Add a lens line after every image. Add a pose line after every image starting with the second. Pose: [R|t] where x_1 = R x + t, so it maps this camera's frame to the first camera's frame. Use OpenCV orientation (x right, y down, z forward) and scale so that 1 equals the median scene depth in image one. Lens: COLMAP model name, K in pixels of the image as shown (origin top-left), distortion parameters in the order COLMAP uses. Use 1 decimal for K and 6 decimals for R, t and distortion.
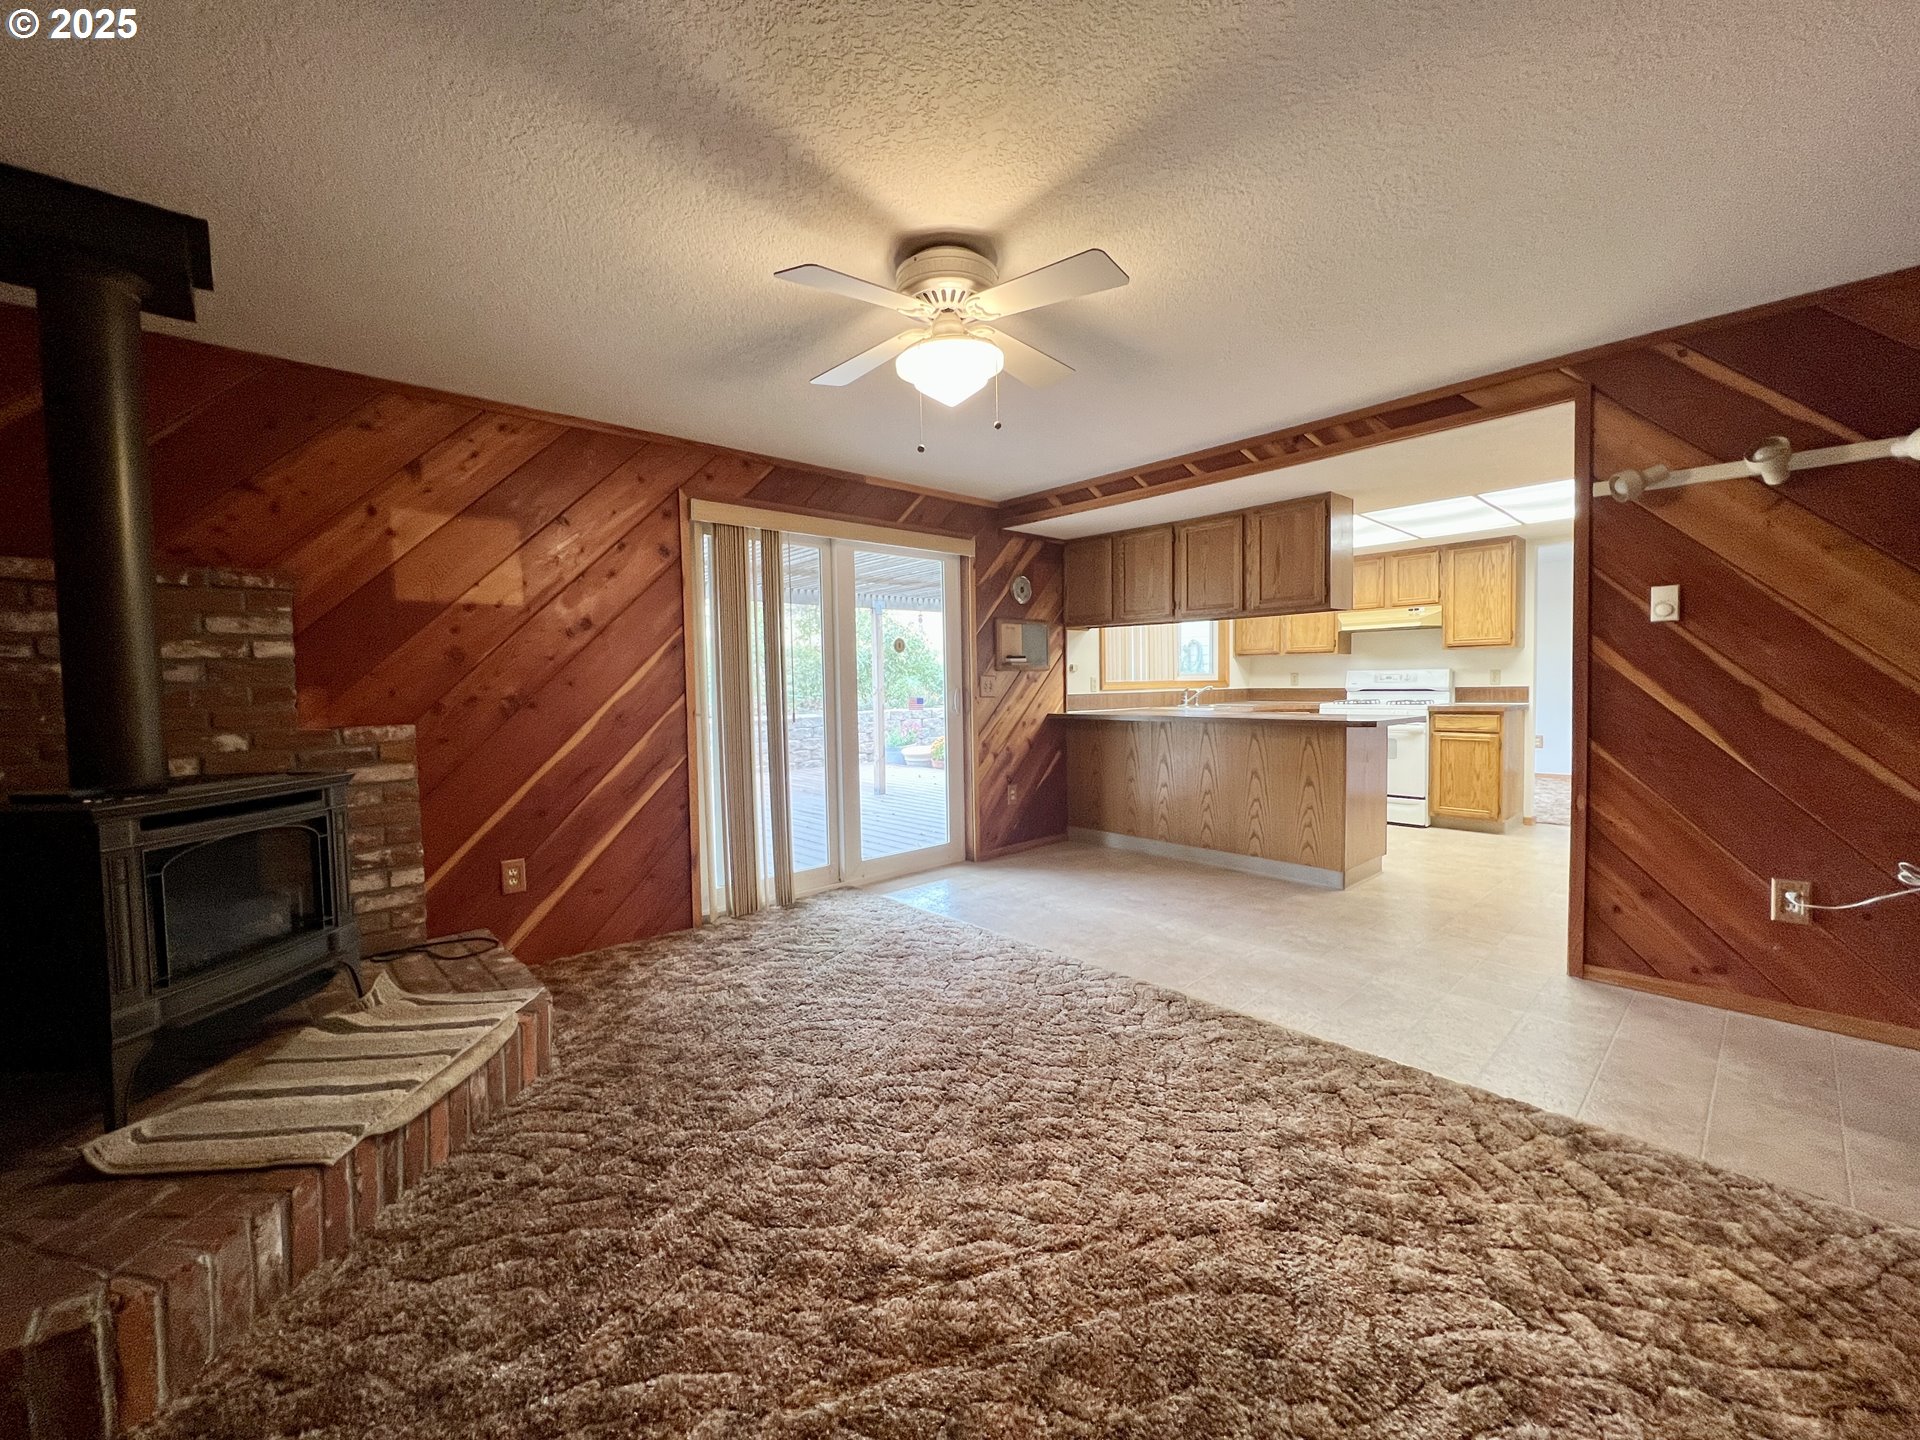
lens RADIAL K [[768.1, 0, 956.9], [0, 768.1, 716.6], [0, 0, 1]] dist [-0.001344, -0.000120]
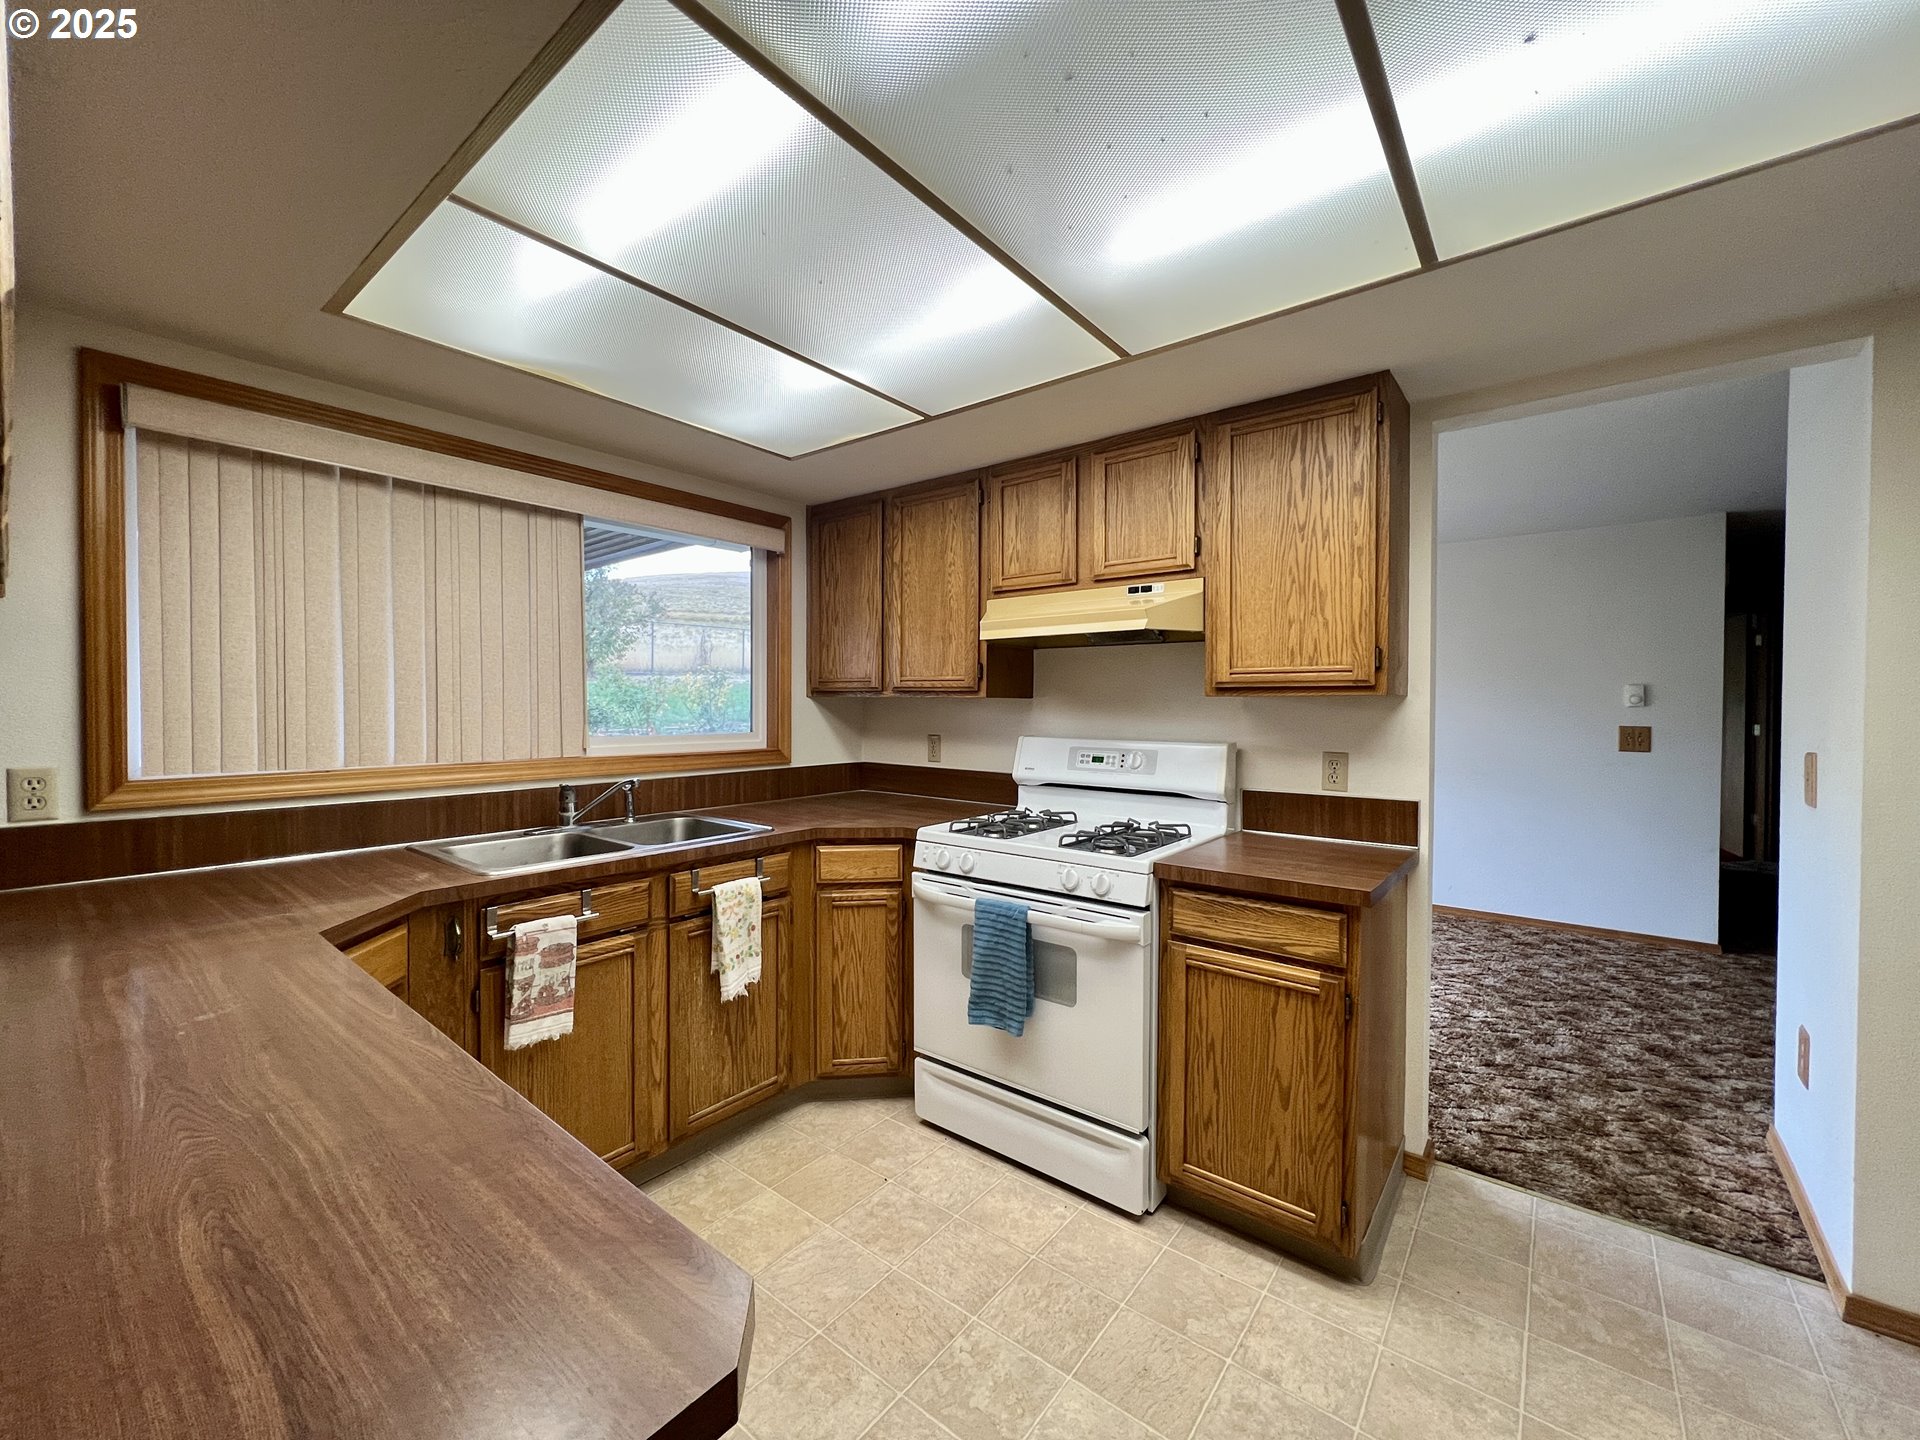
lens RADIAL K [[768.1, 0, 956.9], [0, 768.1, 716.6], [0, 0, 1]] dist [-0.001344, -0.000120]
pose [[0.988139, 0.018400, 0.152456, 0.463412], [-0.013894, 0.999436, -0.030566, -0.065124], [-0.152932, 0.028085, 0.987838, 0.660072]]
